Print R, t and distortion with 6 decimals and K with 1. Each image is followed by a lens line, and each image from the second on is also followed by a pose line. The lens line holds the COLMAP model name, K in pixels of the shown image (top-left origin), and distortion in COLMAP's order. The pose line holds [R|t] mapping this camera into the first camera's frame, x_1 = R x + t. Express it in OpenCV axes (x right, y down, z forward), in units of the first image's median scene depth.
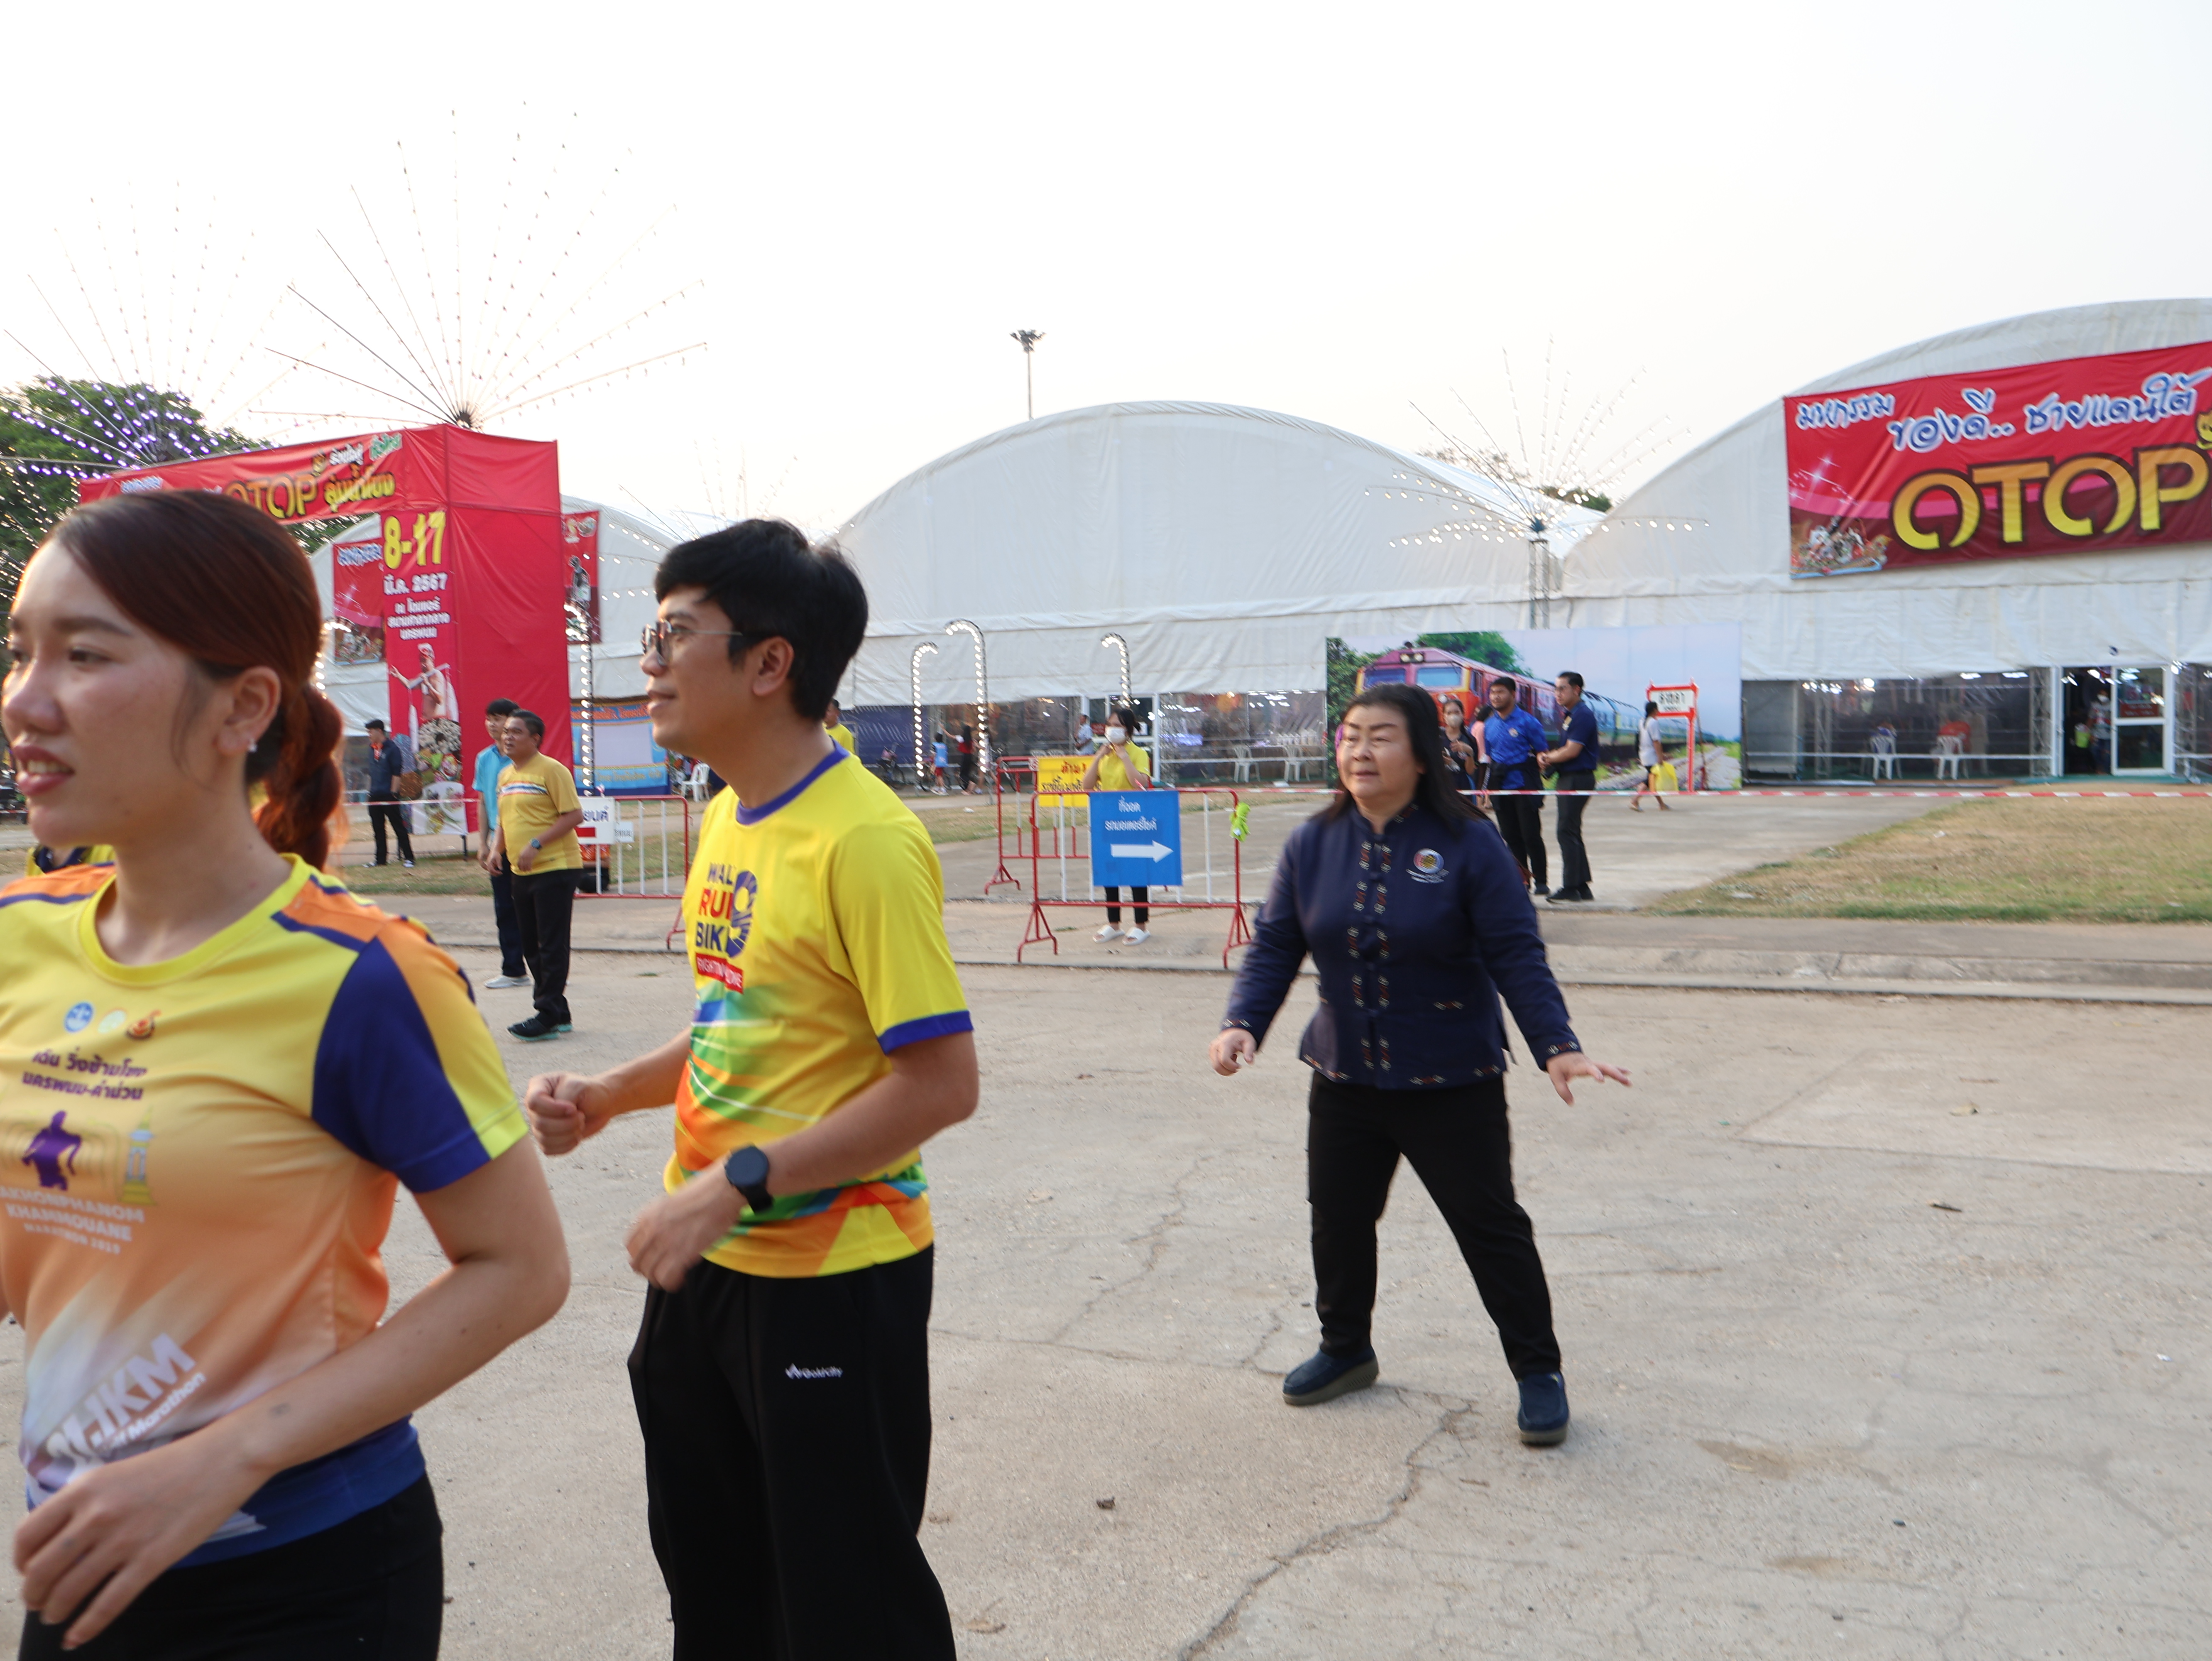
lens RADIAL K [[2050.1, 0, 1104.8], [0, 2050.1, 849.2], [0, 0, 1]] dist [-0.025718, 0.025383]
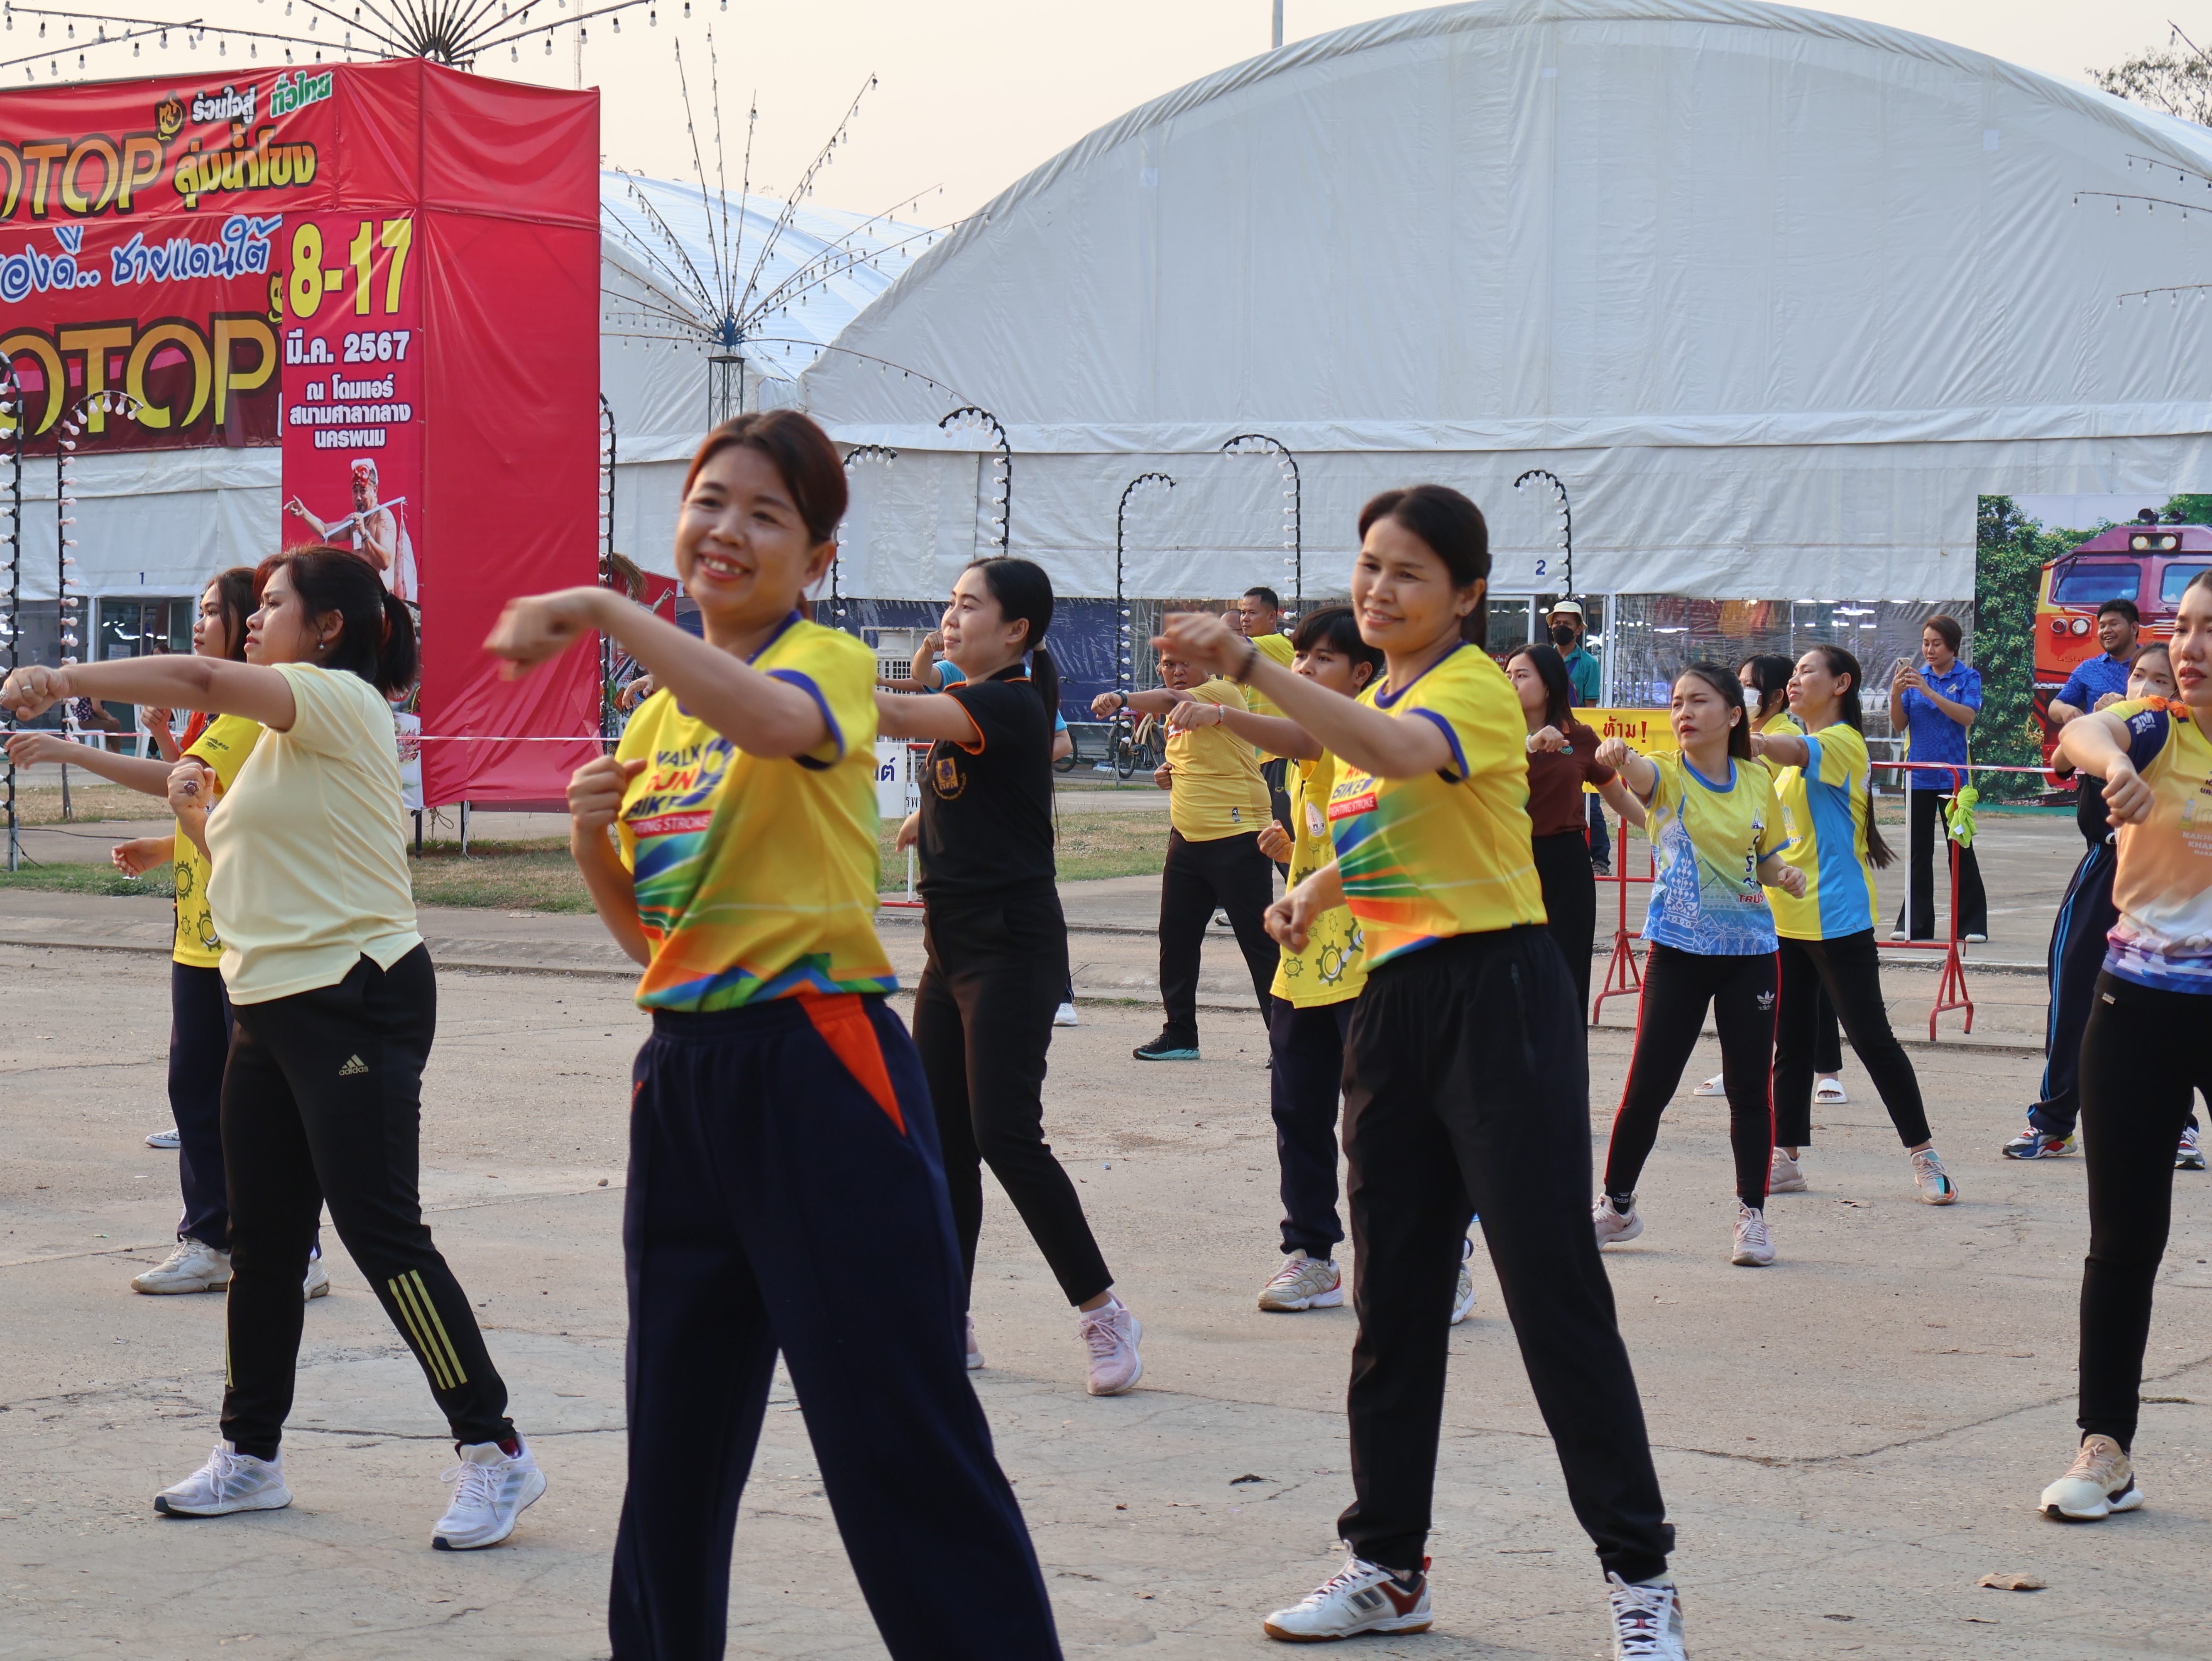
lens RADIAL K [[4848.4, 0, 1102.5], [0, 4848.4, 836.3], [0, 0, 1]] dist [0.046492, -0.402875]
pose [[0.997882, 0.041004, -0.050493, -0.041658], [-0.042108, 0.998893, -0.020991, 0.012248], [0.049576, 0.023073, 0.998504, -0.179366]]
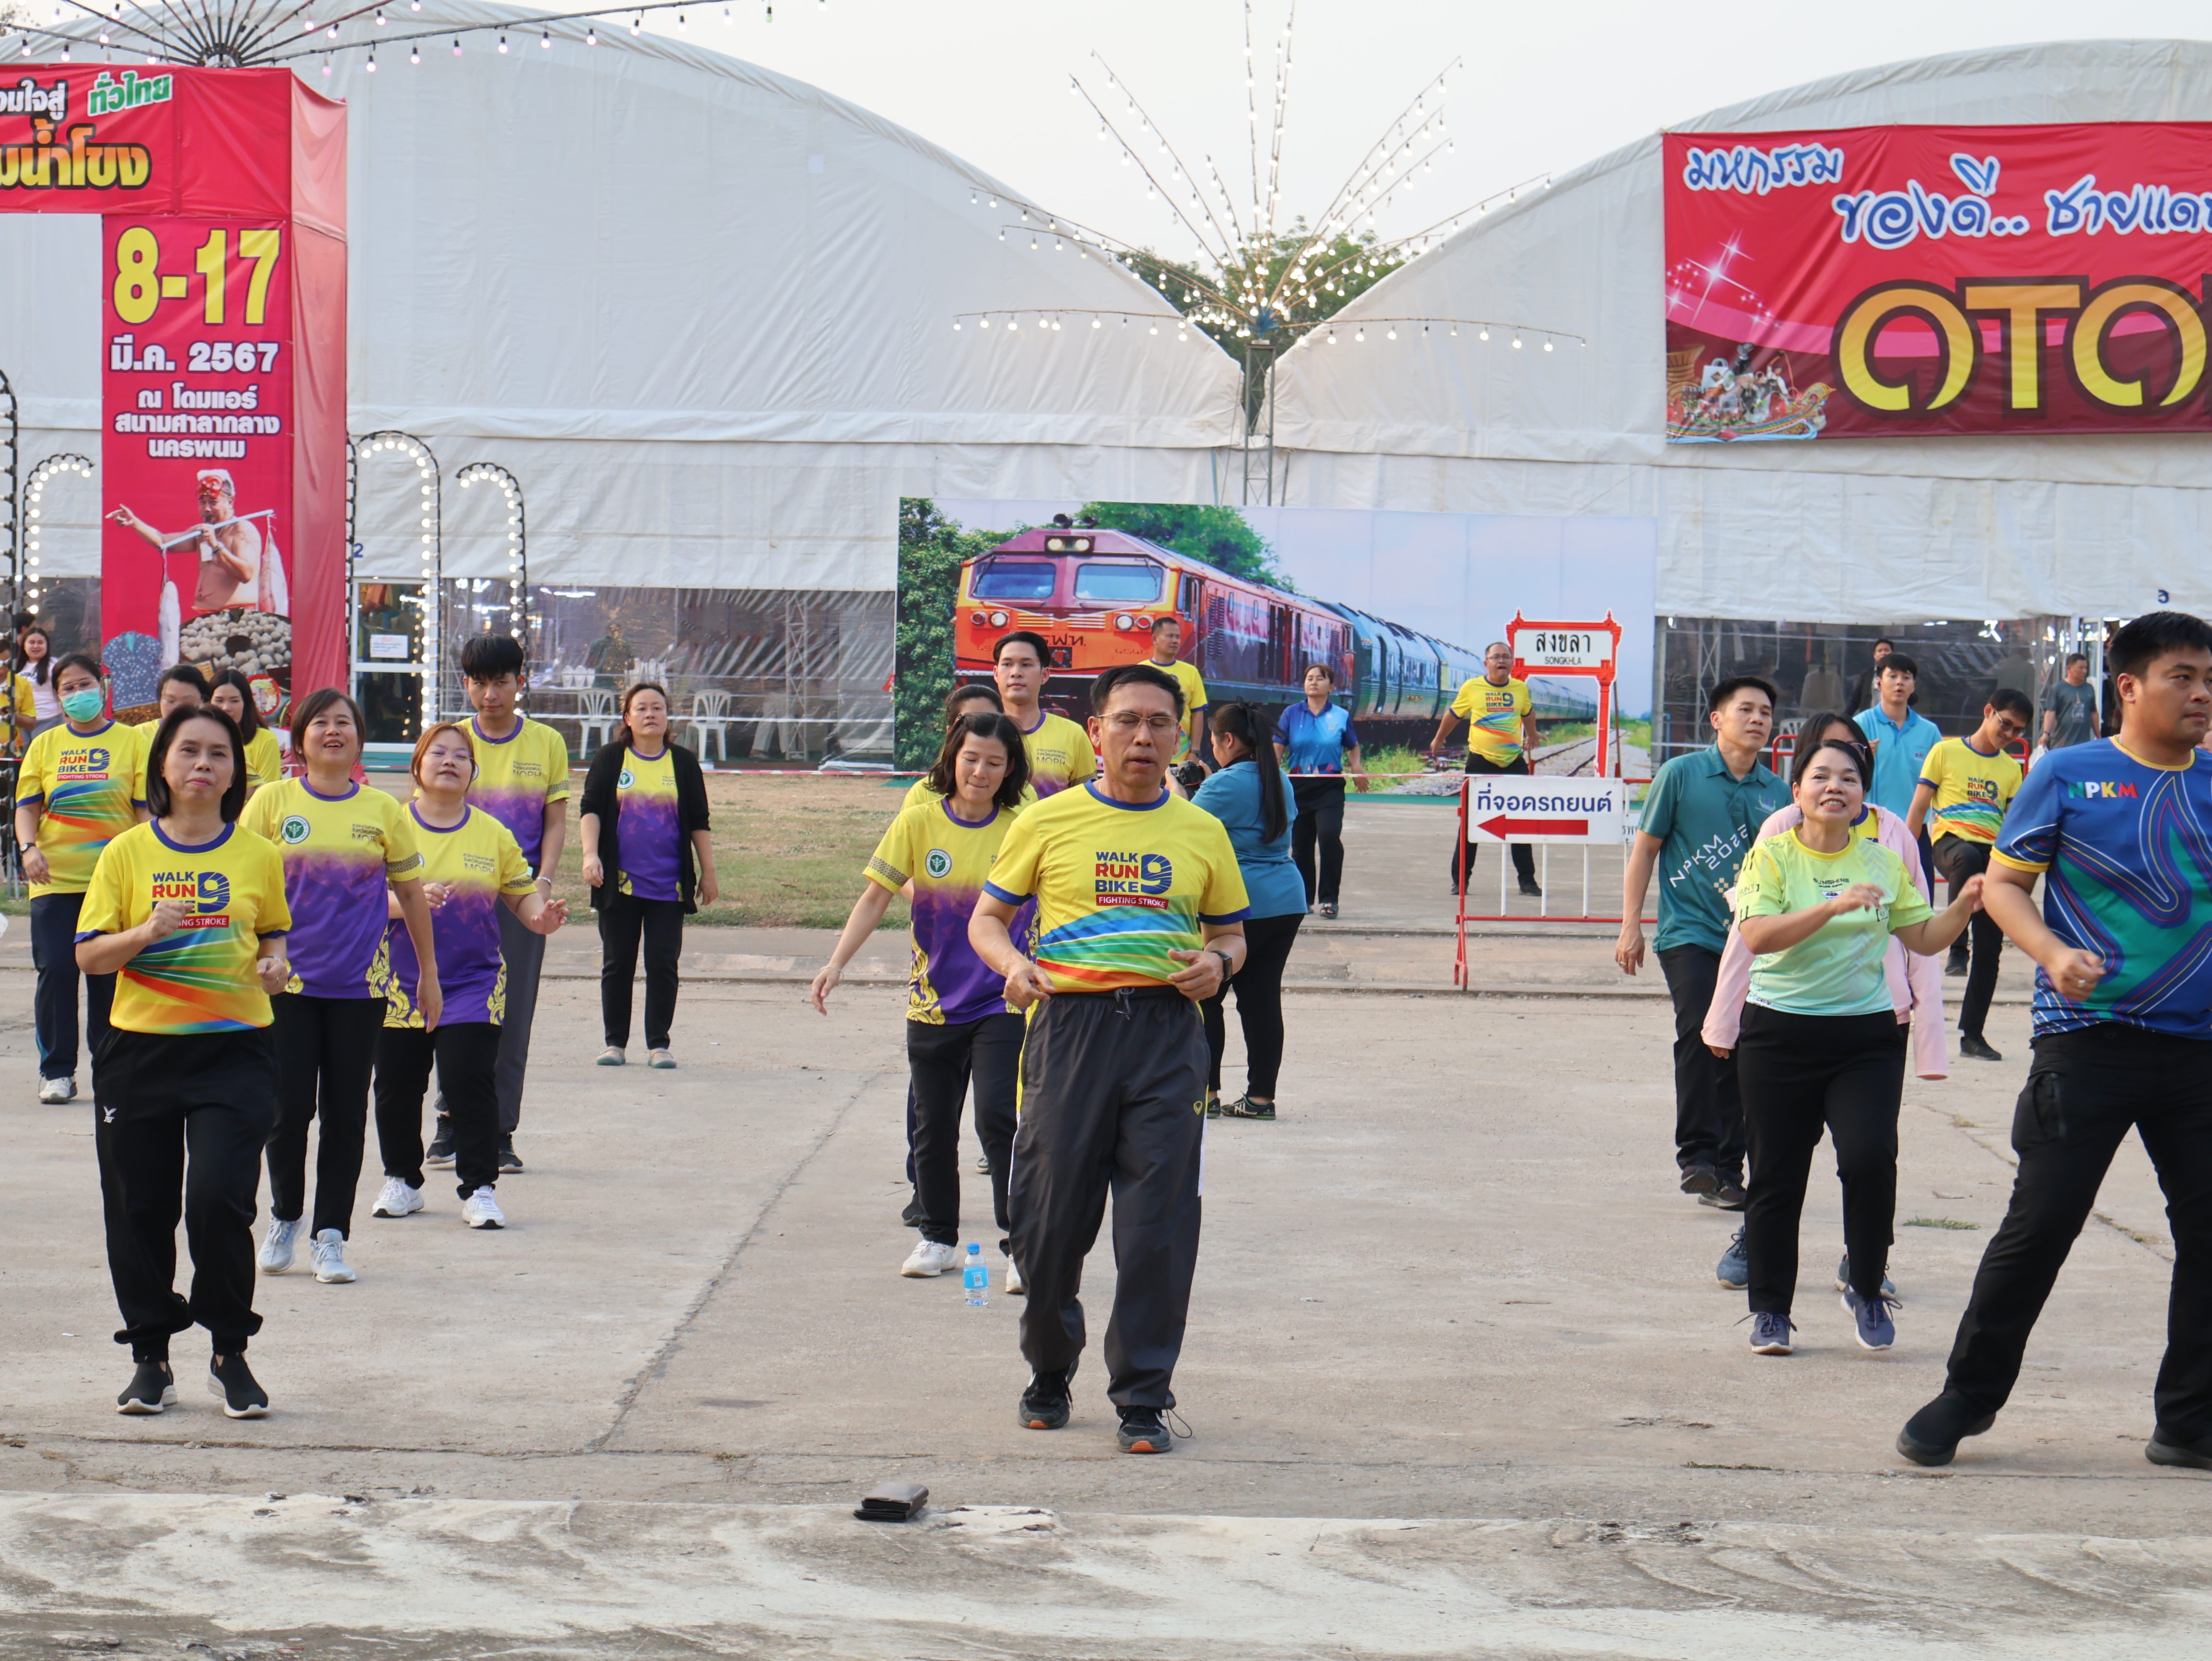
lens RADIAL K [[4848.4, 0, 1102.5], [0, 4848.4, 836.3], [0, 0, 1]] dist [0.046492, -0.402875]
pose [[0.885331, 0.024192, 0.464331, -0.456432], [-0.015497, 0.999626, -0.022534, 0.013702], [-0.464702, 0.012754, 0.885375, -0.153428]]
